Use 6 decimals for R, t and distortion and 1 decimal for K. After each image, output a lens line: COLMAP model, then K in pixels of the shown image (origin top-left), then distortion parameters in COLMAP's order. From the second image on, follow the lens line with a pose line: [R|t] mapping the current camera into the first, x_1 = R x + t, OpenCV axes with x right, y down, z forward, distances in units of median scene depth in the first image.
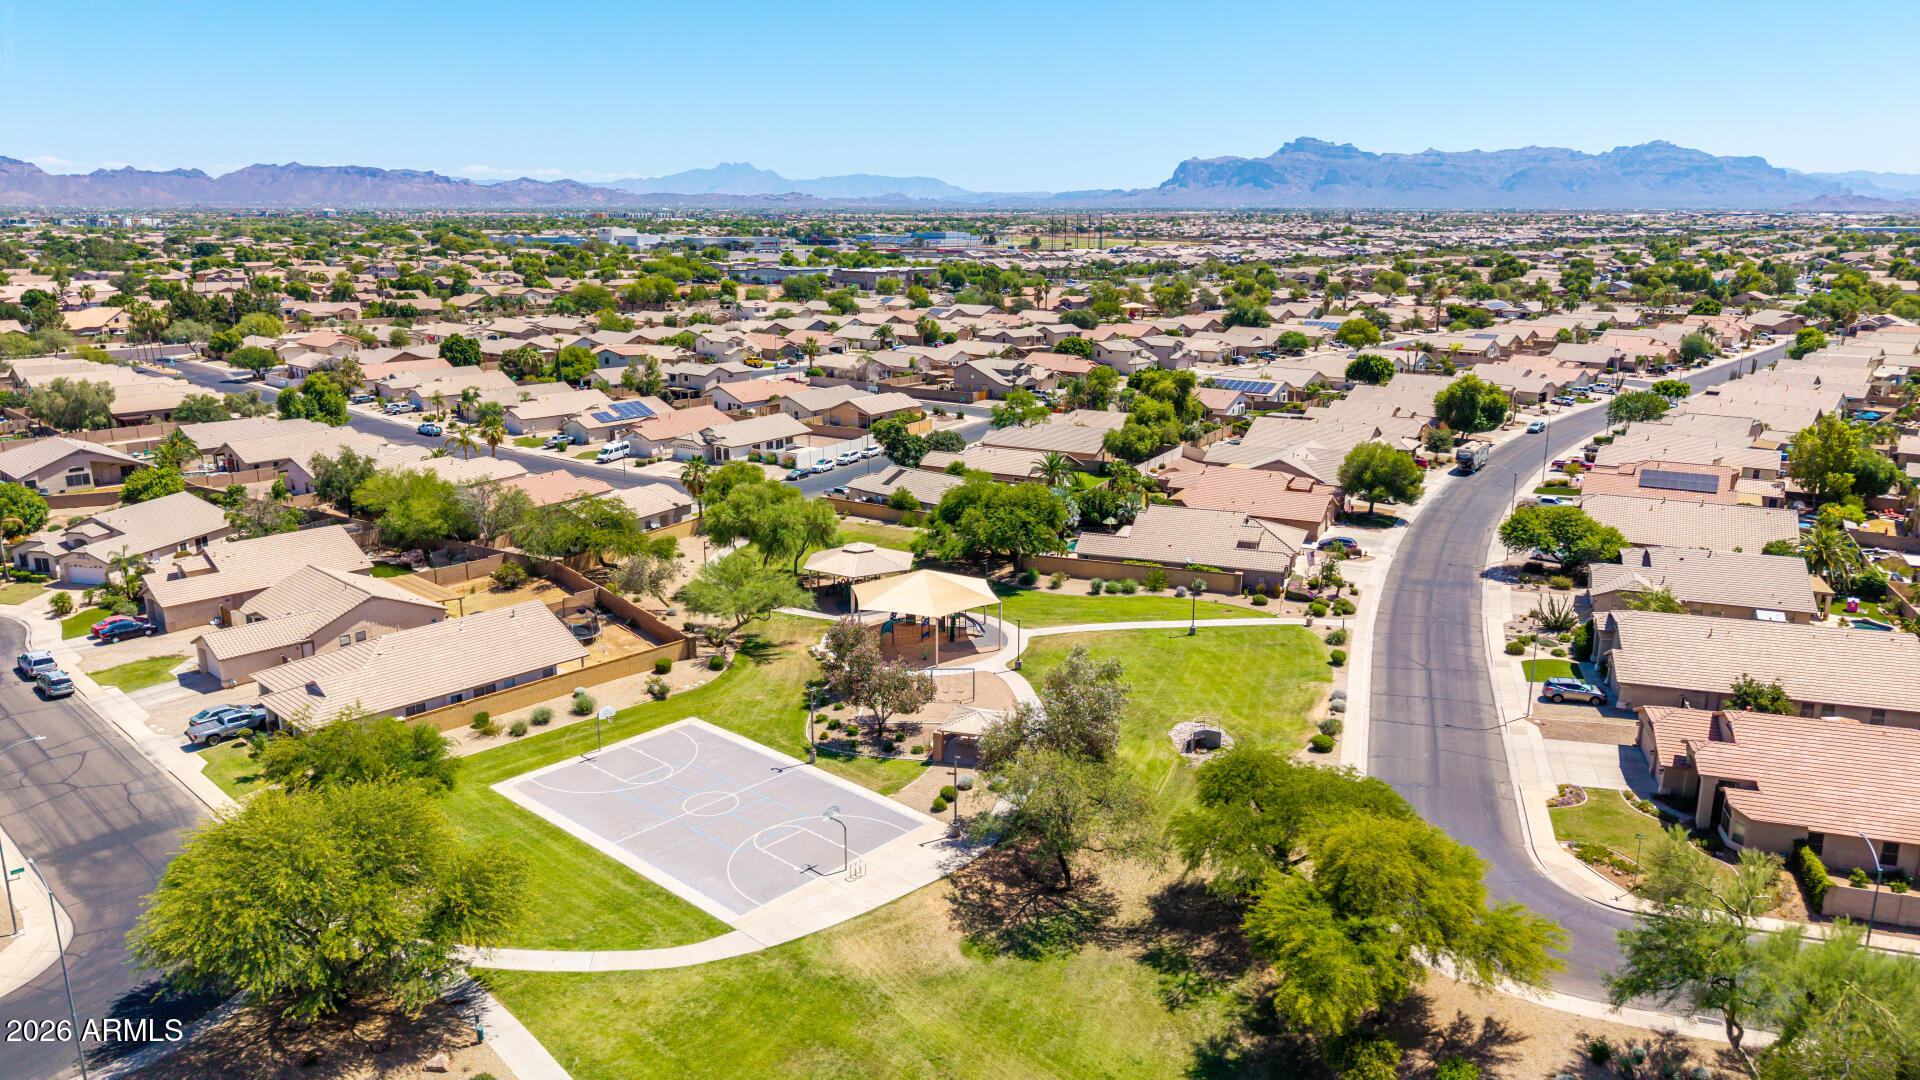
lens RADIAL K [[1291.2, 0, 961.5], [0, 1291.2, 489.2], [0, 0, 1]] dist [0.041615, -0.062058]
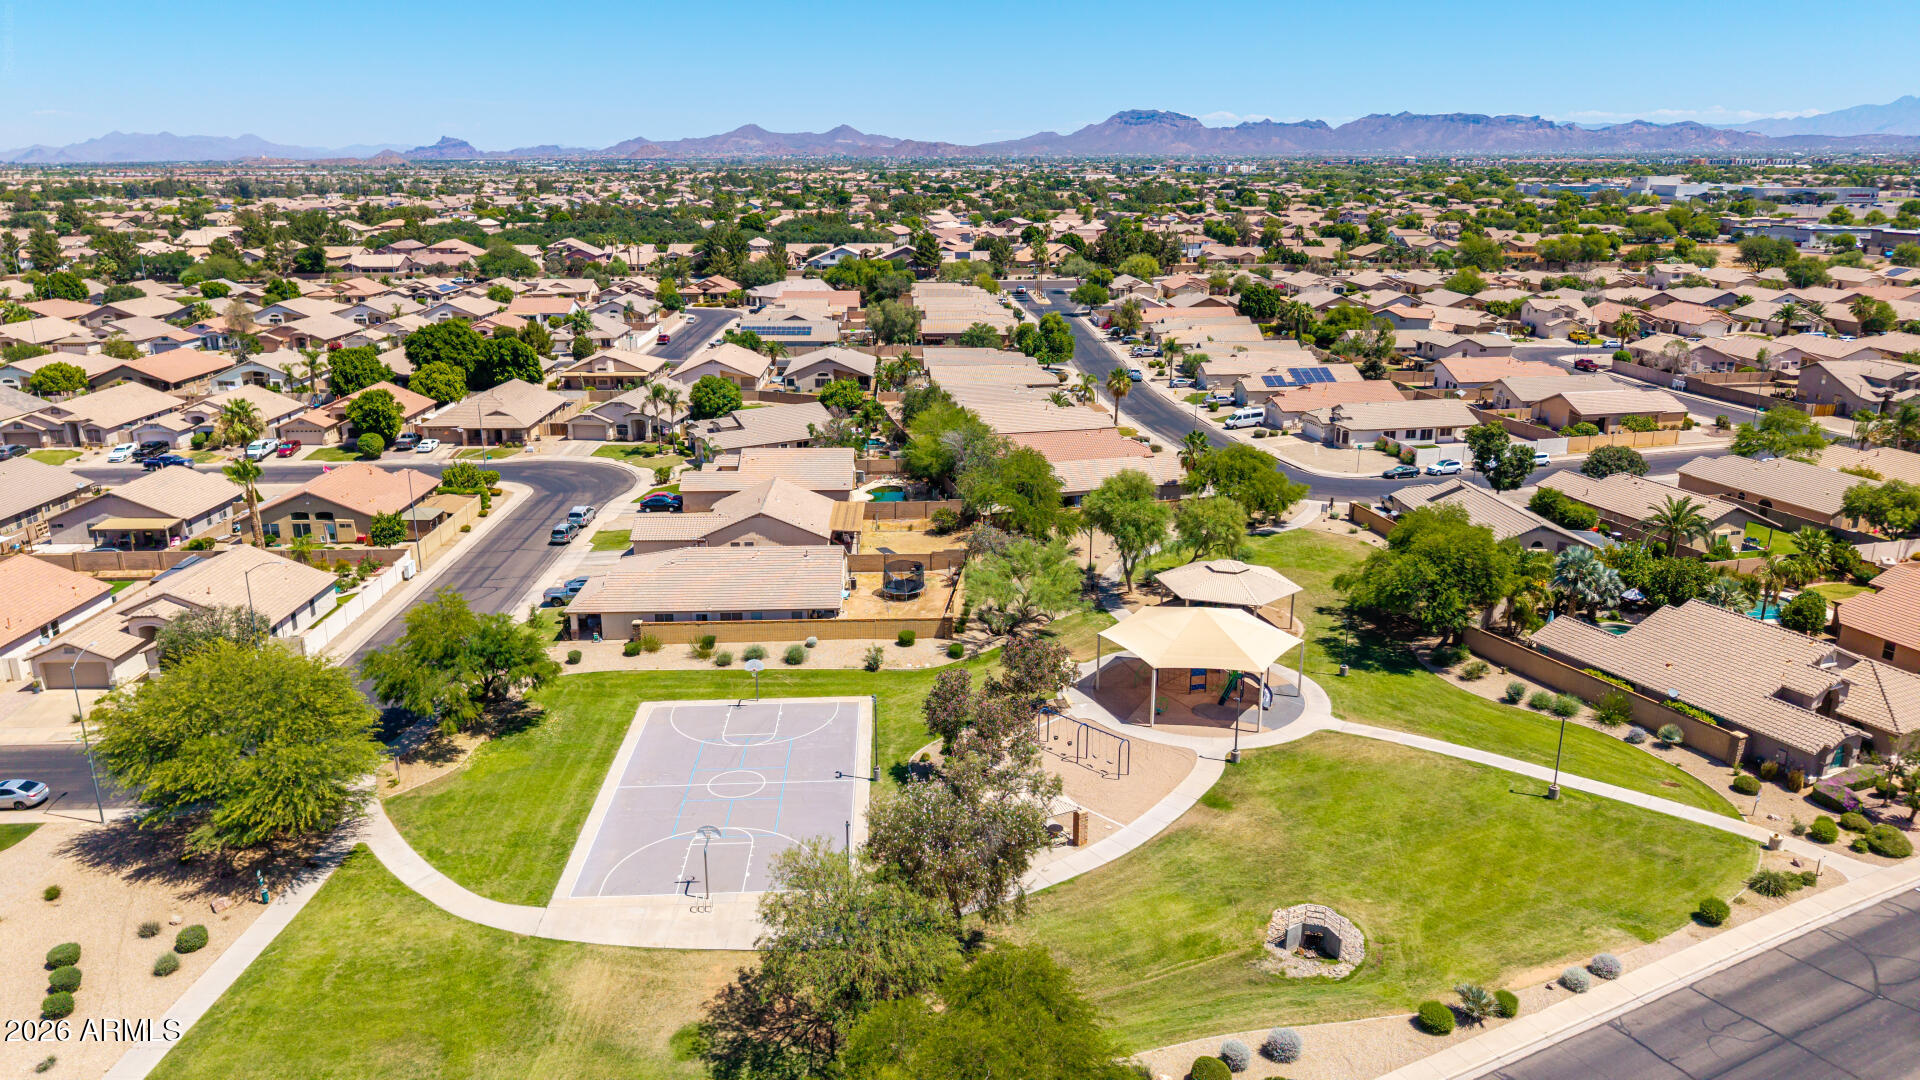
lens RADIAL K [[1276.6, 0, 960.0], [0, 1276.6, 540.0], [0, 0, 1]] dist [0.061549, -0.079561]
pose [[0.708170, 0.197786, -0.677773, 0.359135], [-0.145133, 0.980240, 0.134409, -0.057831], [0.690965, 0.003183, 0.722882, 0.288632]]
